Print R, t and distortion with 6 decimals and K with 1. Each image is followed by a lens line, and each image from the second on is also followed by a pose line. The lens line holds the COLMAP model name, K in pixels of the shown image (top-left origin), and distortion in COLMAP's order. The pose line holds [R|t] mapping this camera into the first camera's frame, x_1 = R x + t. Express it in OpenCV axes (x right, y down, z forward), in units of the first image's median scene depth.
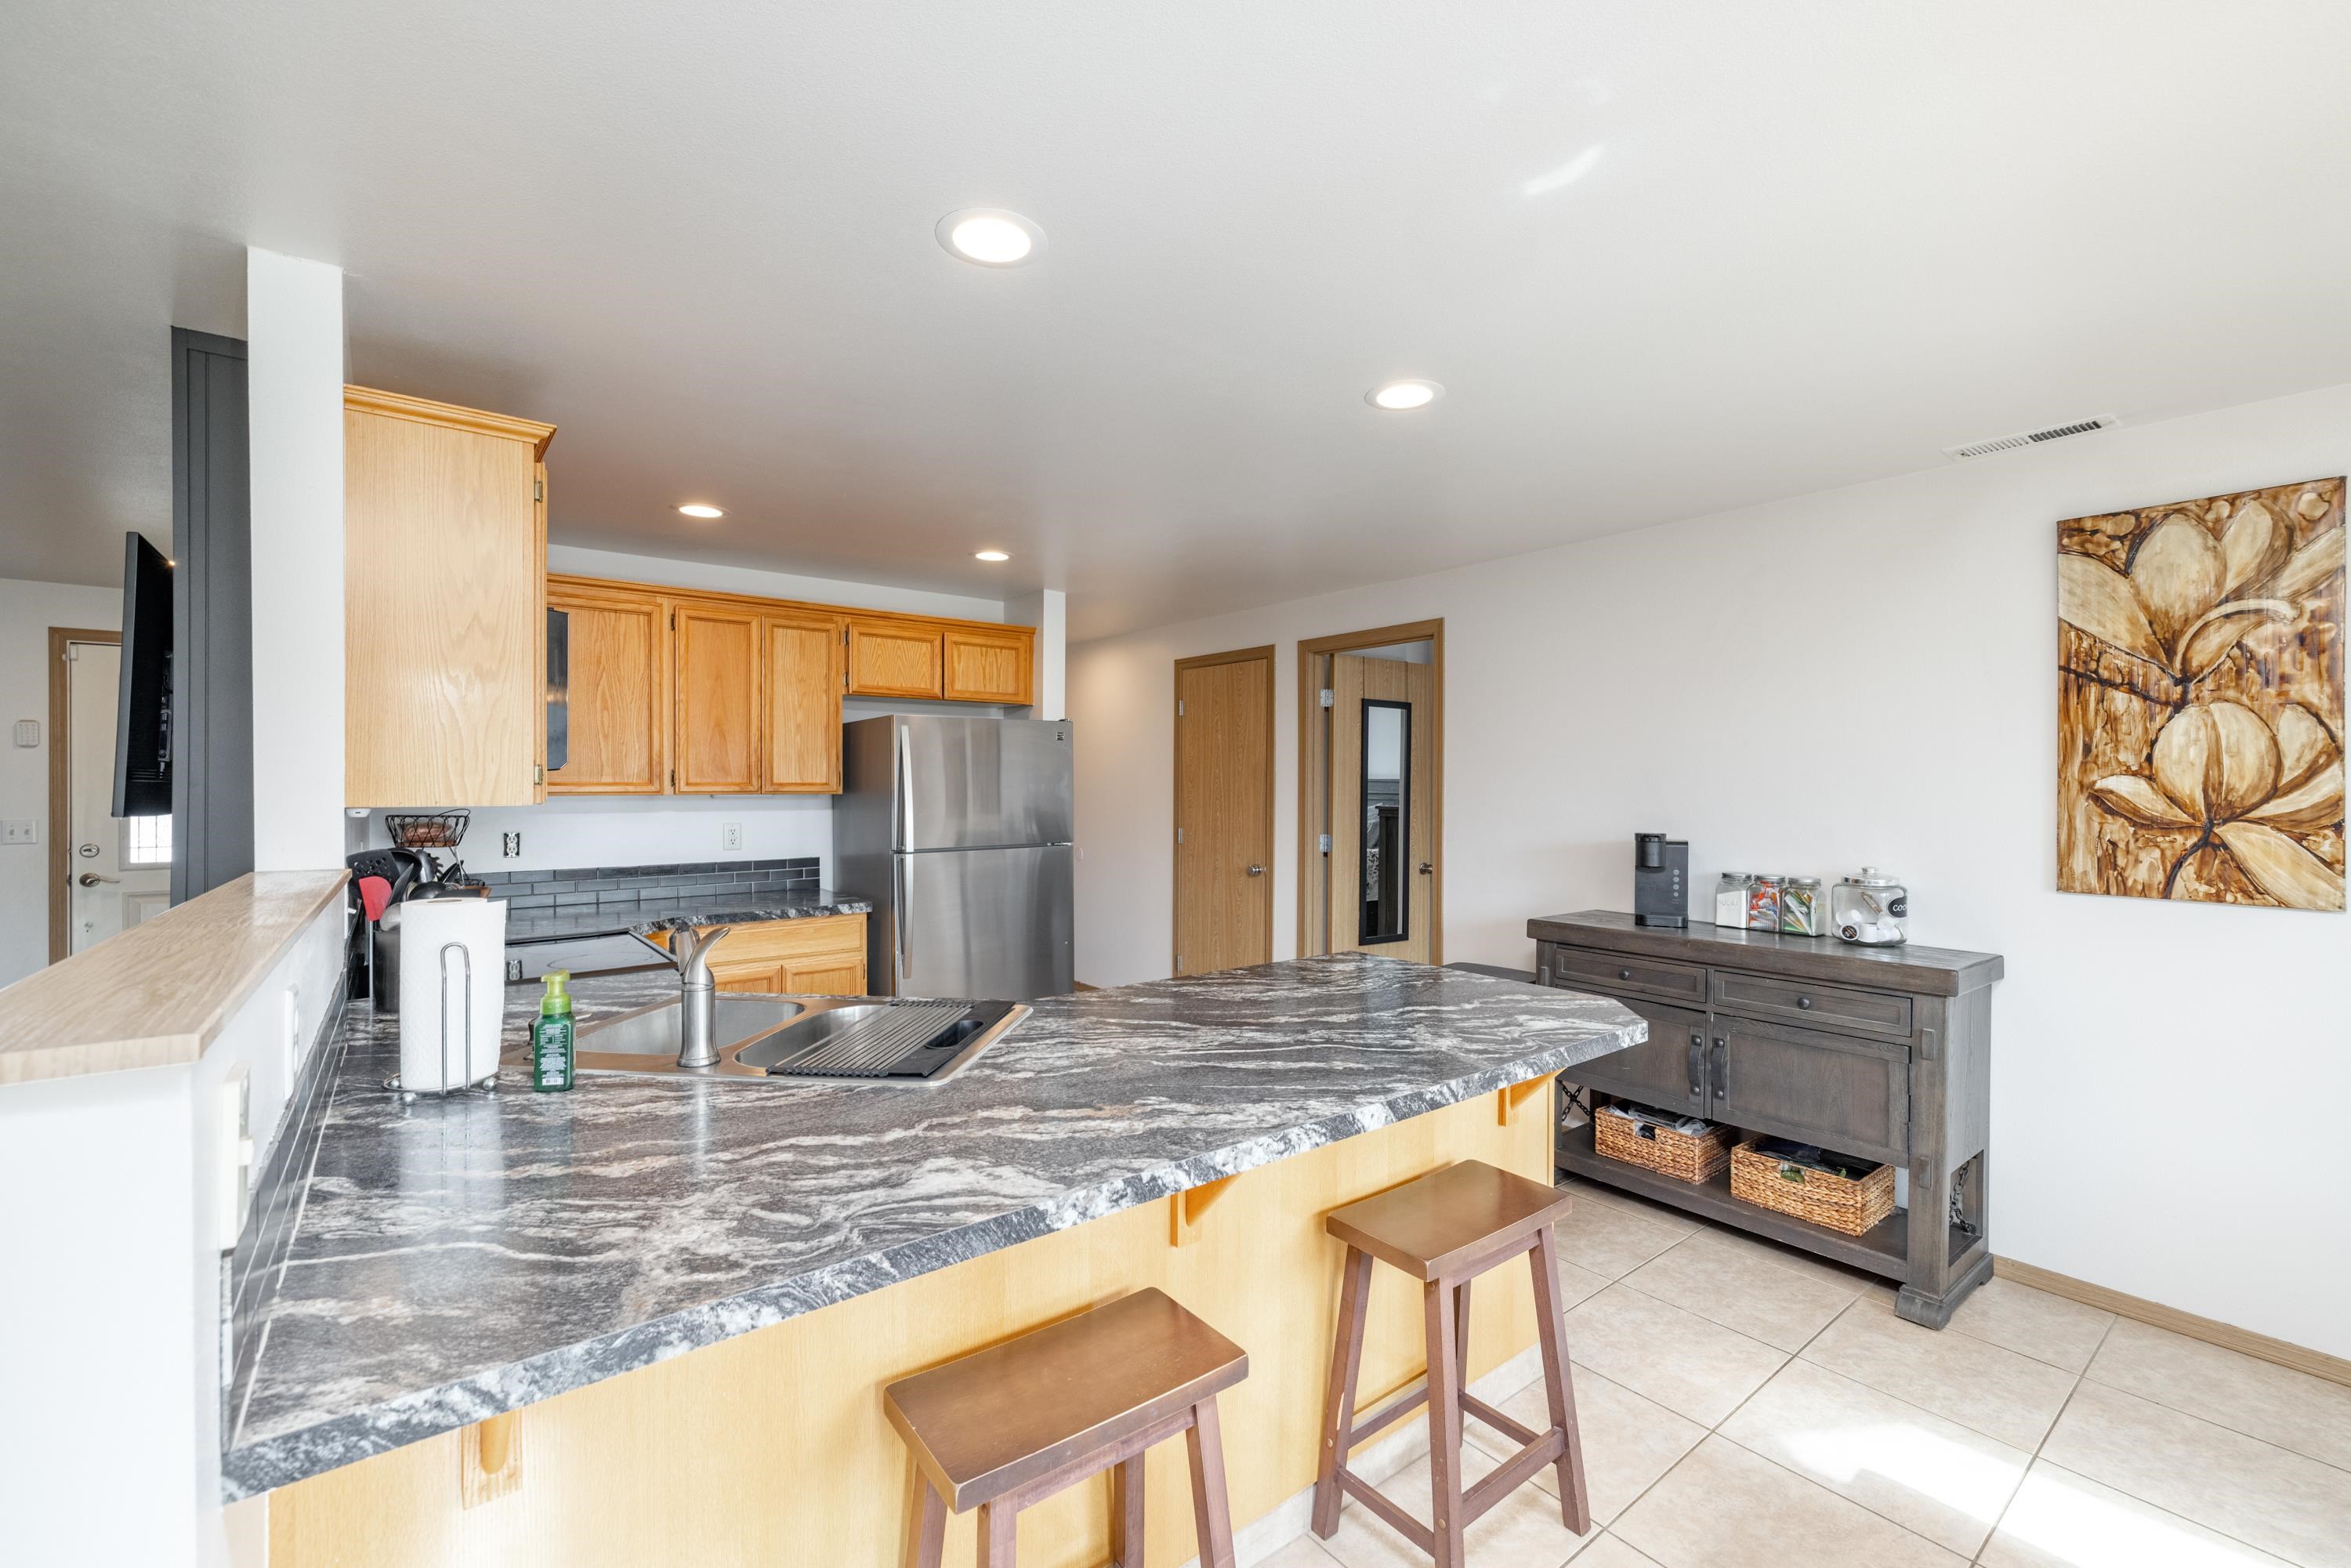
lens RADIAL K [[985.8, 0, 1178.0], [0, 985.8, 783.2], [0, 0, 1]] dist [0.002083, -0.000350]
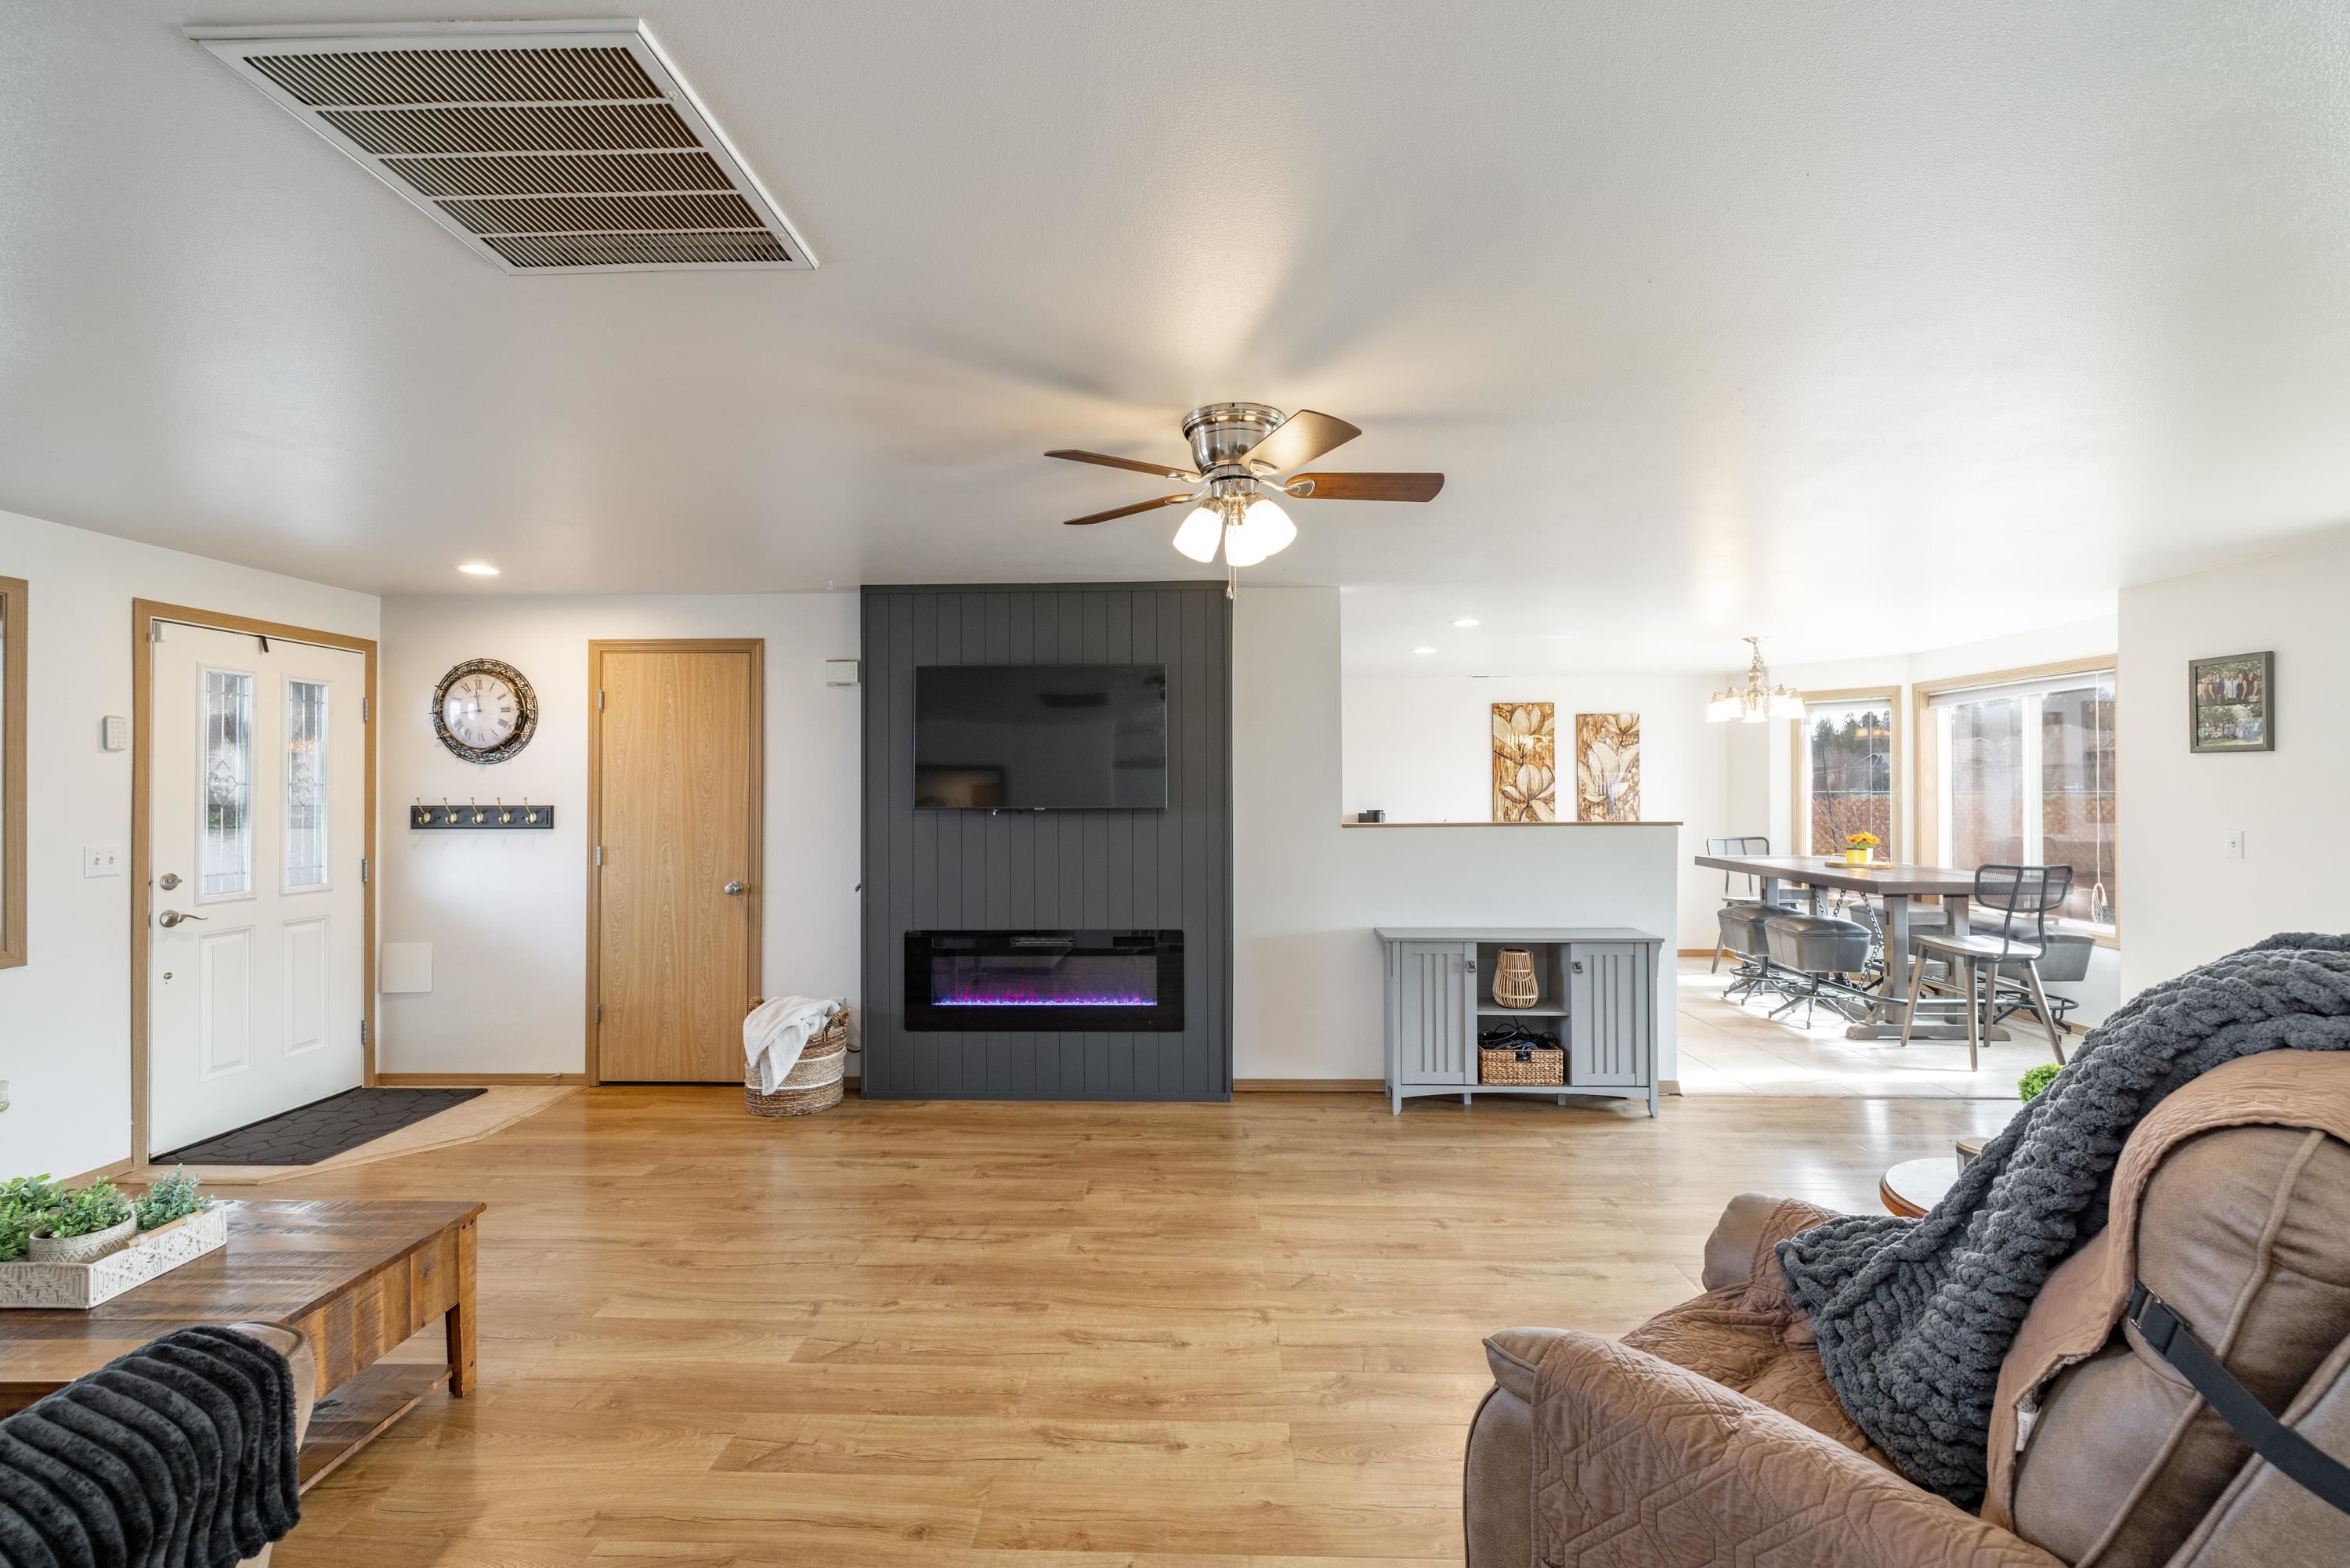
lens RADIAL K [[985.4, 0, 1177.5], [0, 985.4, 783.2], [0, 0, 1]] dist [0.002083, -0.000350]
pose [[0.648980, 0.001002, 0.760805, -2.094364], [0.005513, 0.999967, -0.006019, -0.003588], [-0.760786, 0.008100, 0.648953, -0.243580]]
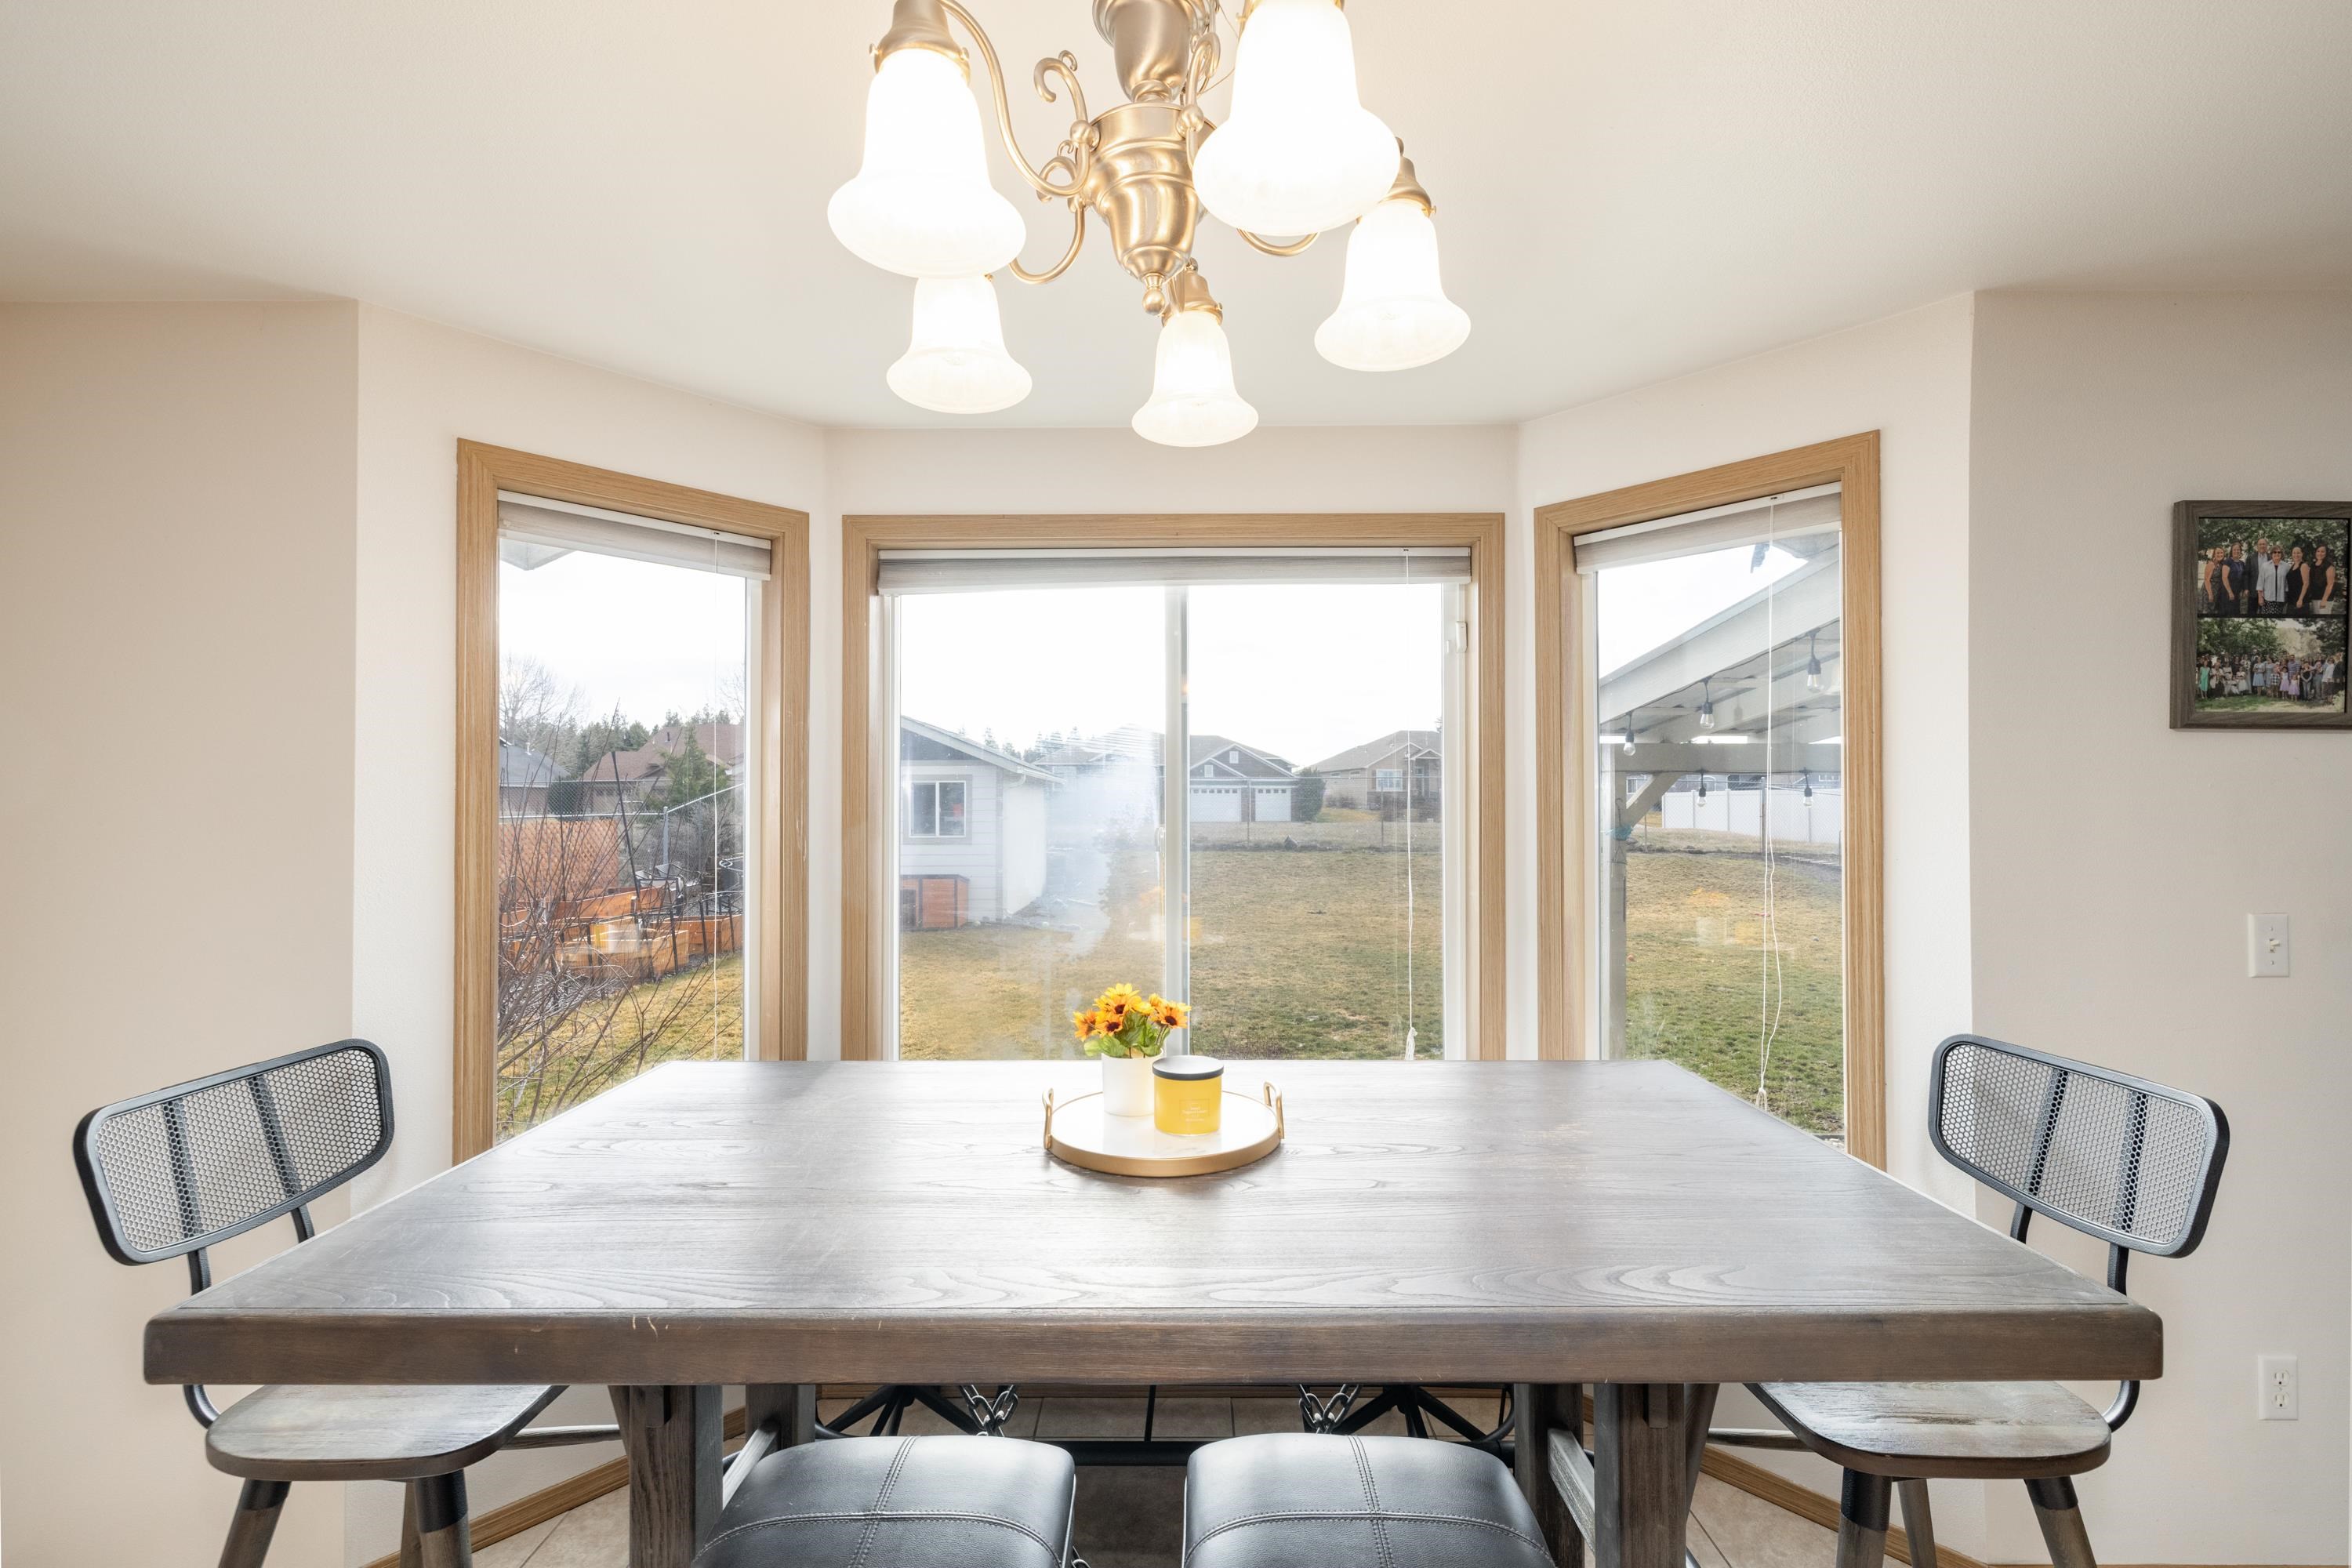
lens RADIAL K [[1010.2, 0, 1184.9], [0, 1010.2, 807.5], [0, 0, 1]] dist [0.003896, 0.000185]
pose [[-0.785373, 0.004242, 0.619009, 0.295733], [0.004006, 0.999990, -0.001770, -0.002207], [-0.619010, 0.001089, -0.785382, 0.477282]]
